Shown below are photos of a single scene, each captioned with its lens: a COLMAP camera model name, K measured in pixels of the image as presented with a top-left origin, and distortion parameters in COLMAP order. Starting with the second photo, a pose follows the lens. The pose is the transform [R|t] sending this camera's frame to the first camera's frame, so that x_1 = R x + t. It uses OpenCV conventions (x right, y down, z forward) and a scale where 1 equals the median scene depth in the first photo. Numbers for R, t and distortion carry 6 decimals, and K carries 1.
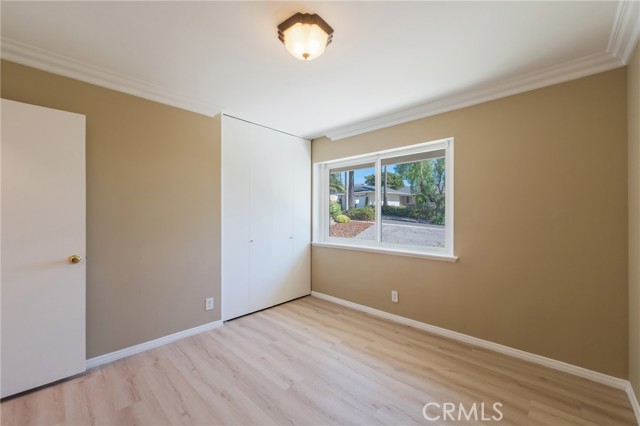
lens RADIAL K [[260.0, 0, 320.0], [0, 260.0, 213.0], [0, 0, 1]] dist [-0.000878, -0.000181]
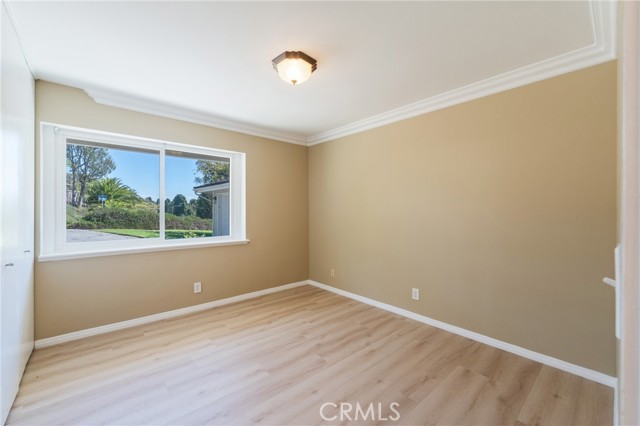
lens RADIAL K [[256.0, 0, 318.8], [0, 256.0, 207.6], [0, 0, 1]] dist [-0.001379, -0.000183]
pose [[0.107896, 0.001212, 0.994161, -0.744140], [-0.011477, 0.999934, 0.000027, -0.006573], [-0.994096, -0.011413, 0.107903, 0.442268]]
